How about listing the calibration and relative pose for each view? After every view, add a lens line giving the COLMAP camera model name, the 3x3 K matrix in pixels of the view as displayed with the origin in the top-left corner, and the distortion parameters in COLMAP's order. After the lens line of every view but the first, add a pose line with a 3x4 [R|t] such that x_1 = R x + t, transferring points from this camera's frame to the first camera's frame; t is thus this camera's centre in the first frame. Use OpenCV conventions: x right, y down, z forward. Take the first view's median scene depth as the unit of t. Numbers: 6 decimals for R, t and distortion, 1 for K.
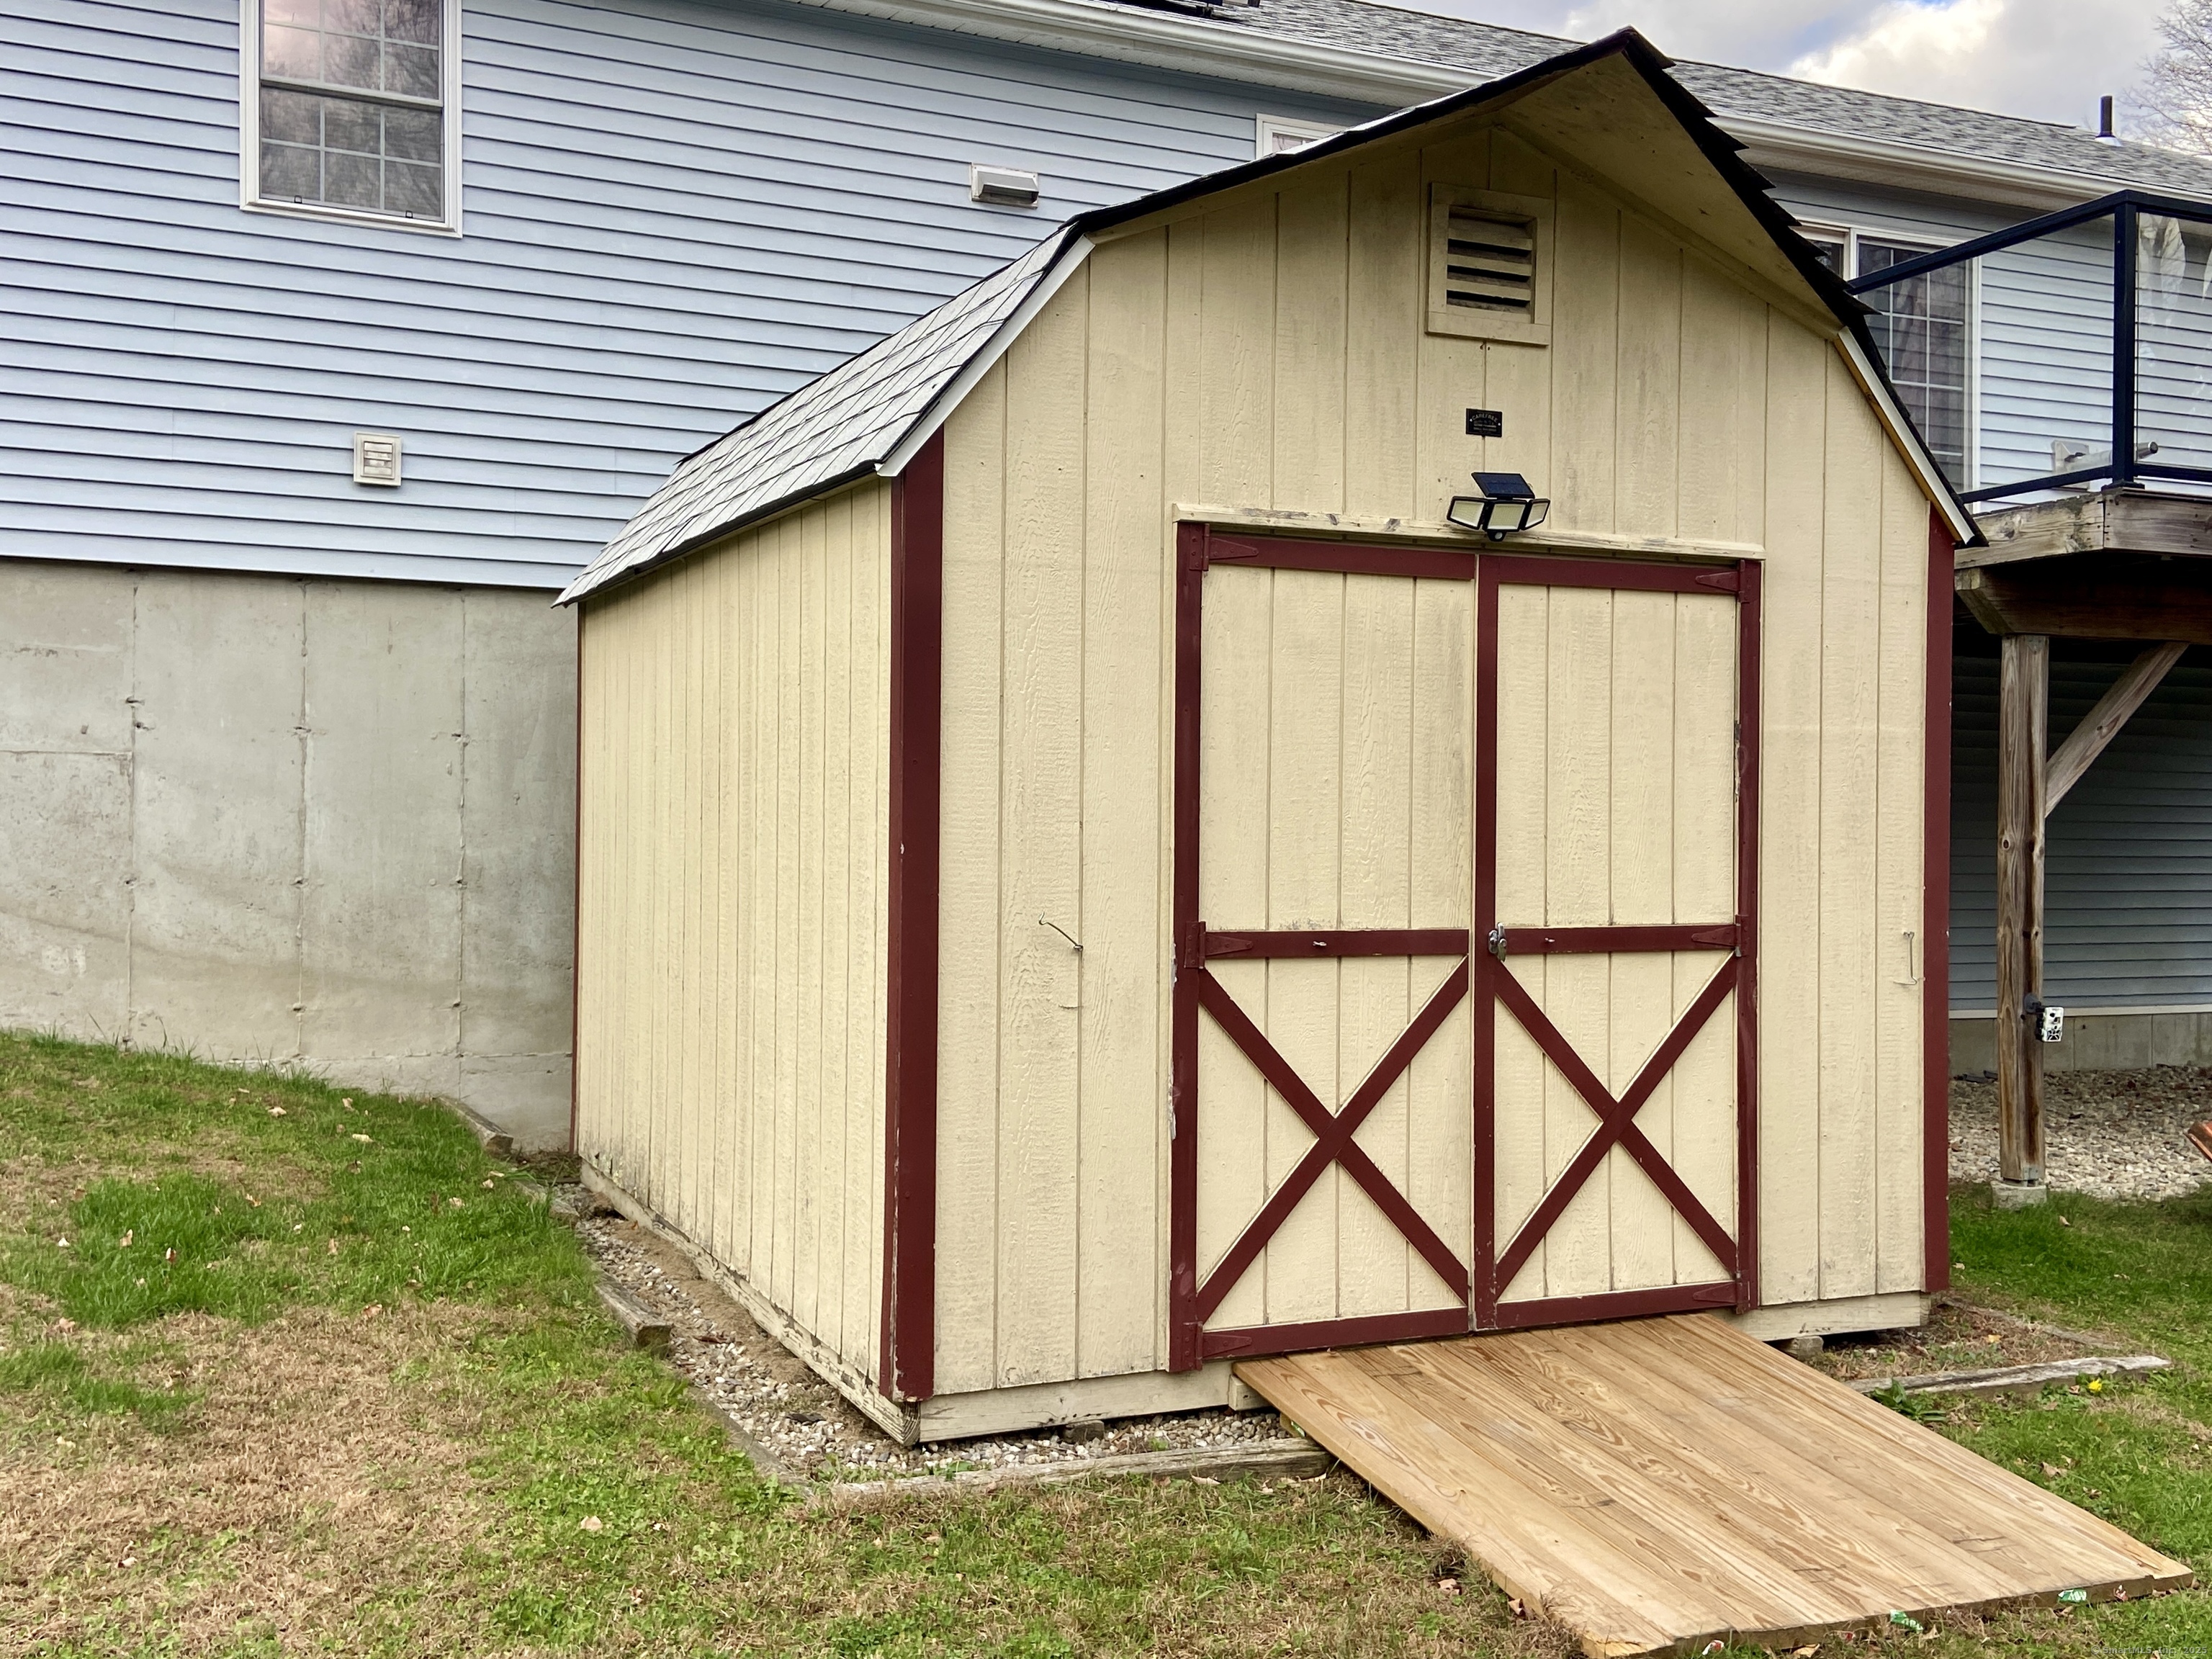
lens RADIAL K [[2227.4, 0, 1113.8], [0, 2227.4, 814.5], [0, 0, 1]] dist [0.053424, 0.000000]
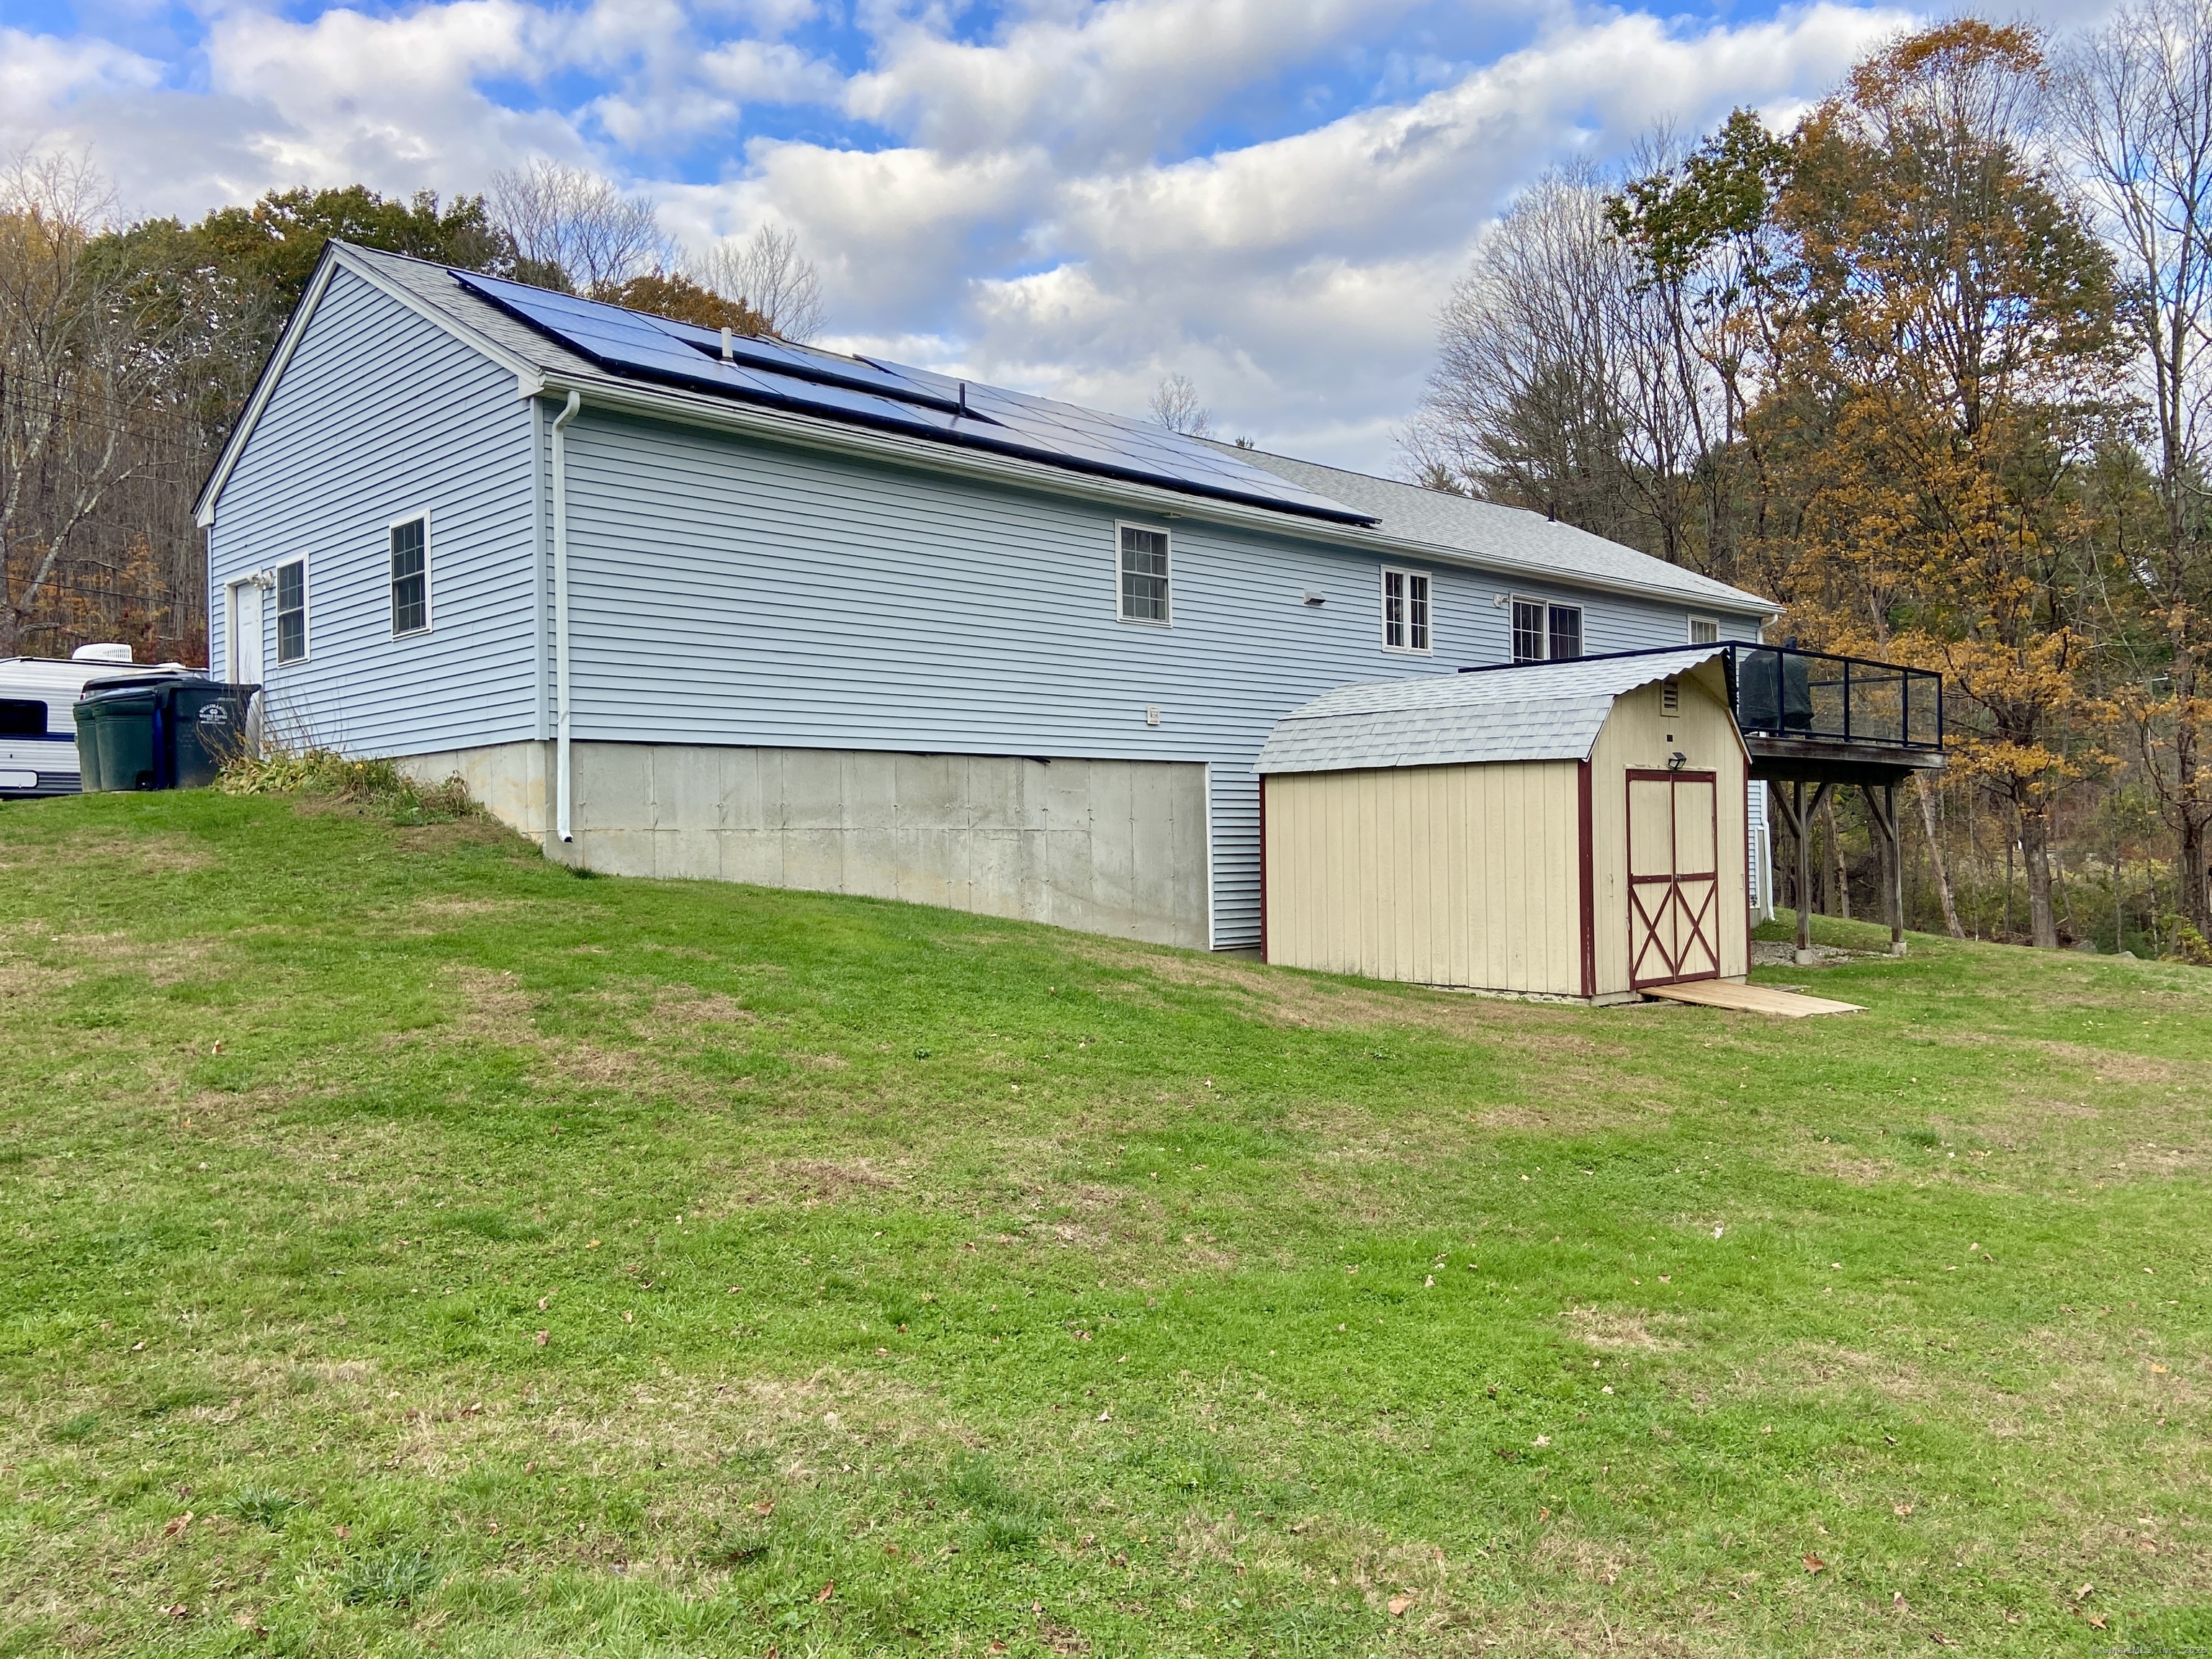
lens RADIAL K [[1746.3, 0, 1098.4], [0, 1746.3, 814.9], [0, 0, 1]] dist [-0.002140, 0.014670]
pose [[0.944658, -0.017024, 0.327615, -1.679470], [0.019641, 0.999796, -0.004680, -0.052862], [-0.327469, 0.010856, 0.944800, -1.422563]]
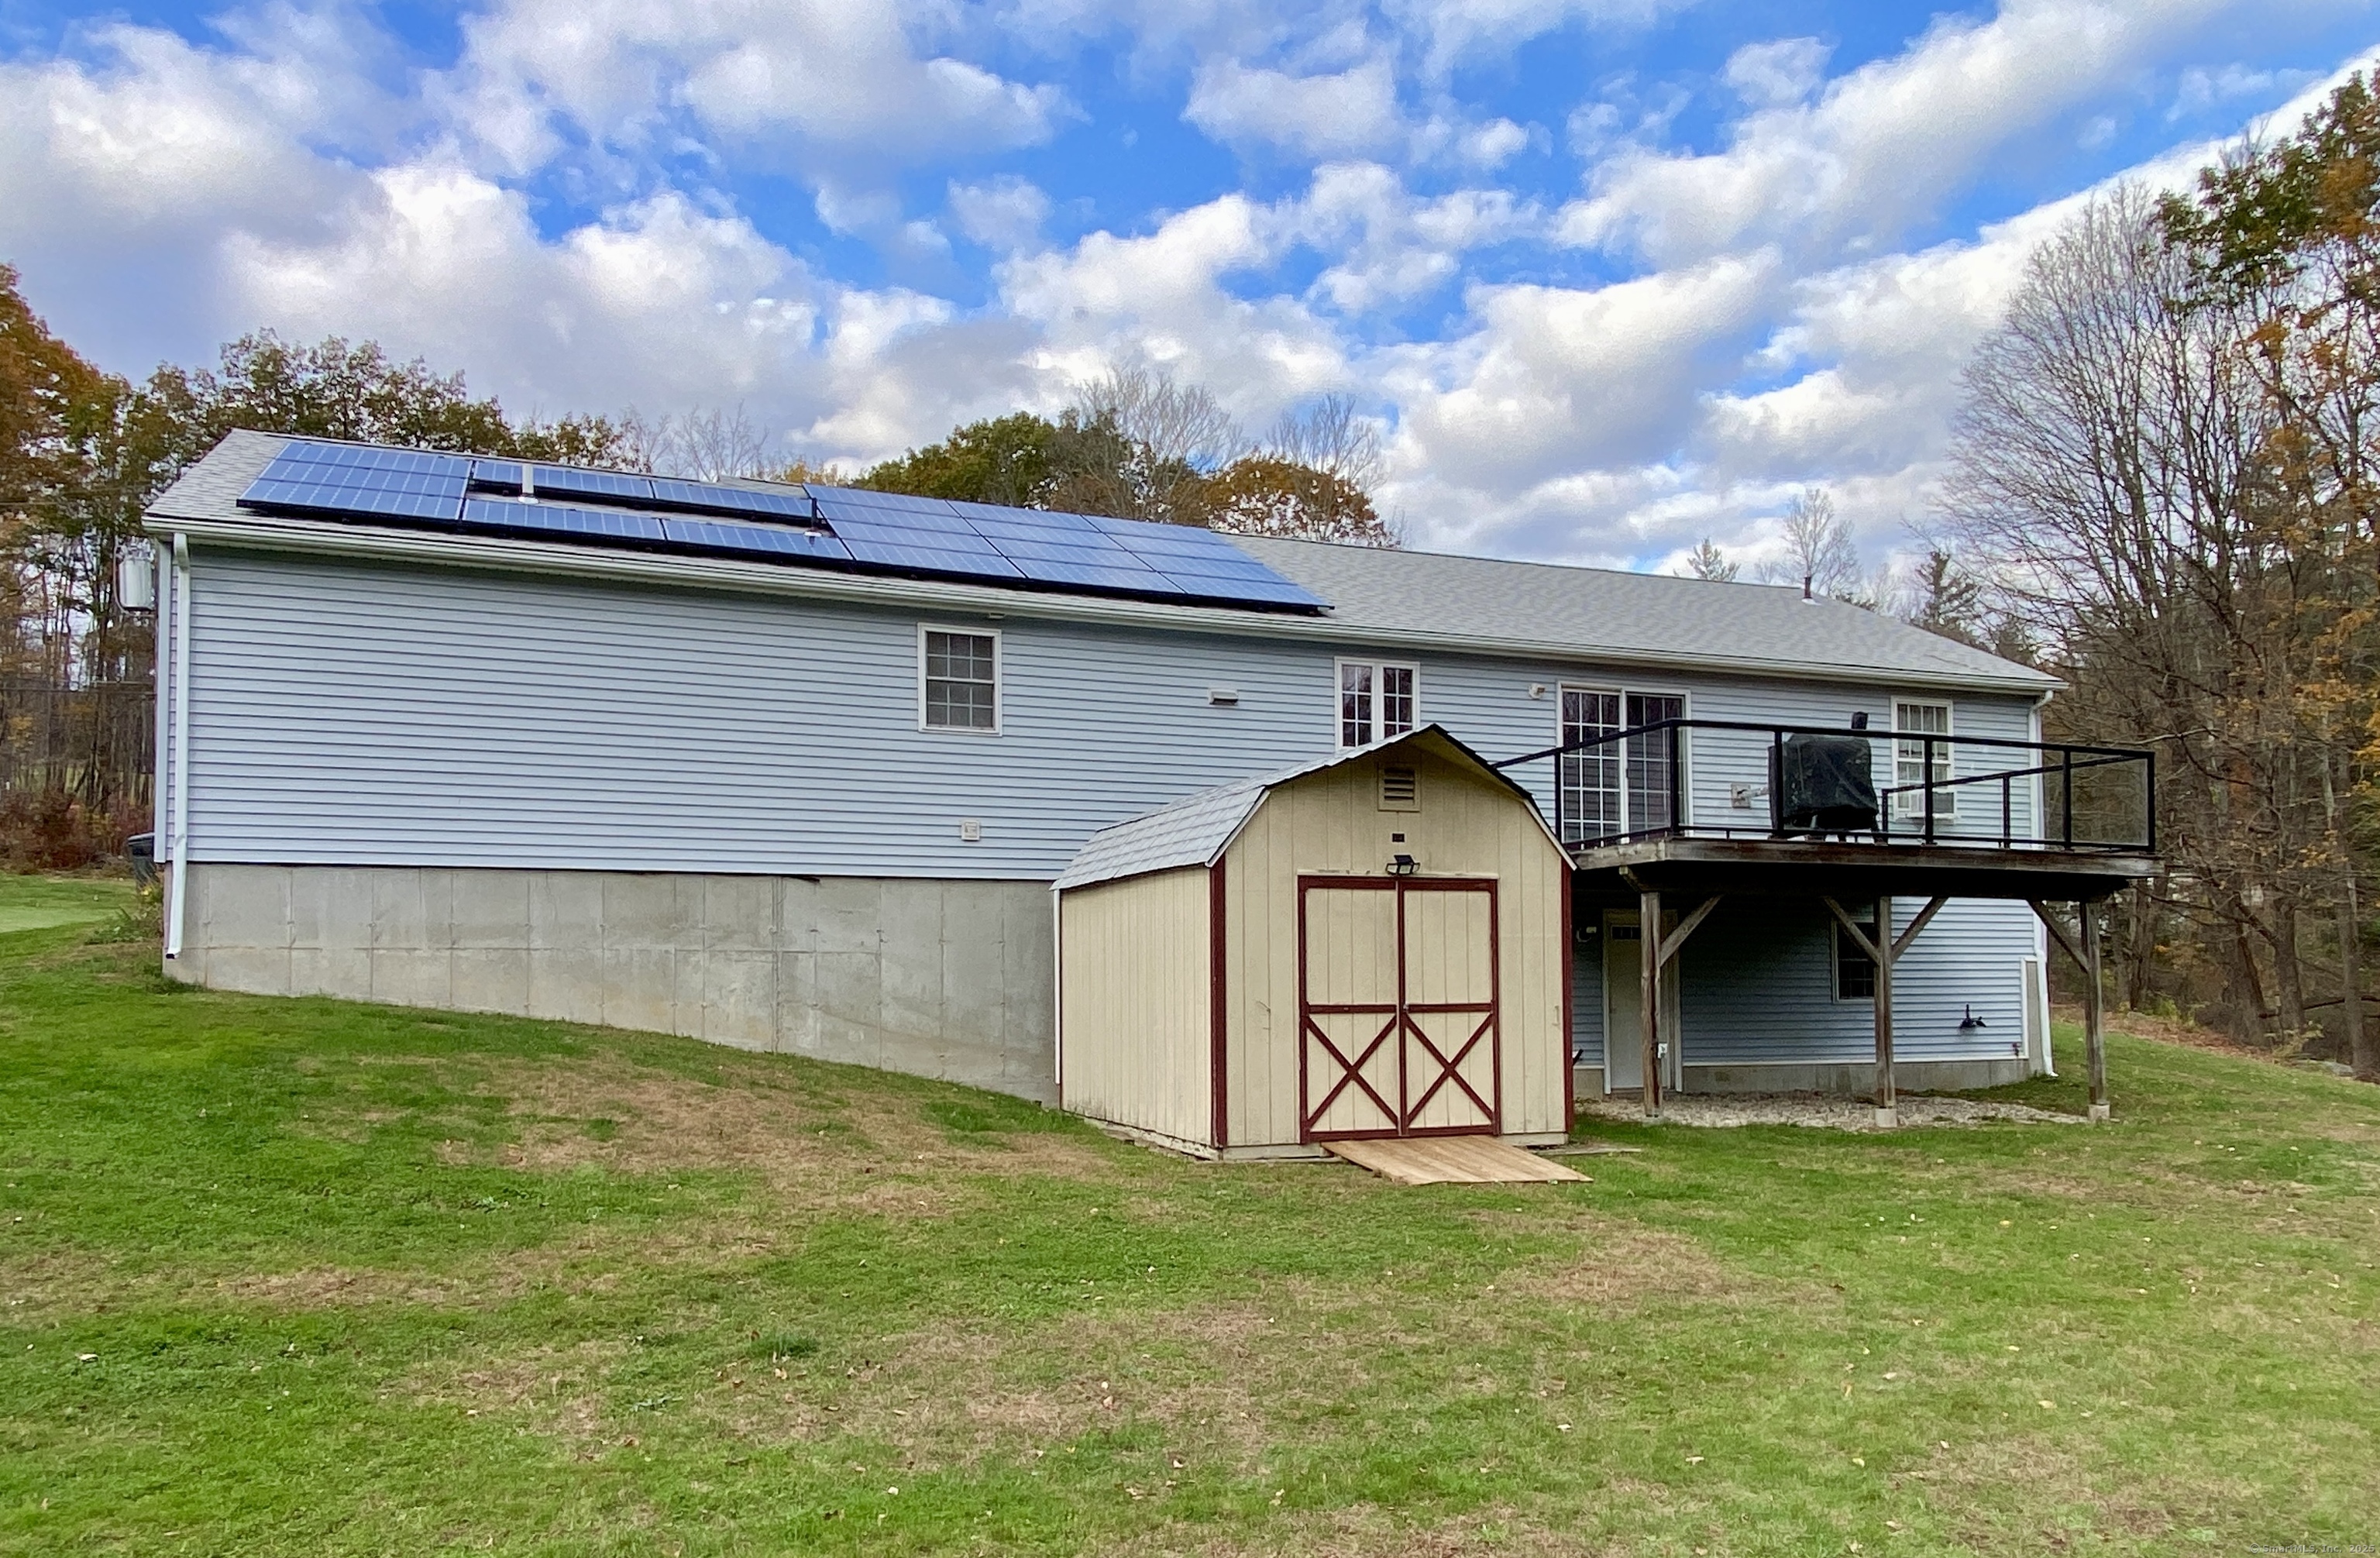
lens RADIAL K [[1747.6, 0, 1162.6], [0, 1747.6, 916.5], [0, 0, 1]] dist [0.022985, 0.003522]
pose [[0.998164, -0.016291, -0.058340, -0.017906], [0.014077, 0.999172, -0.038170, 0.017999], [0.058913, 0.037278, 0.997567, -1.389459]]
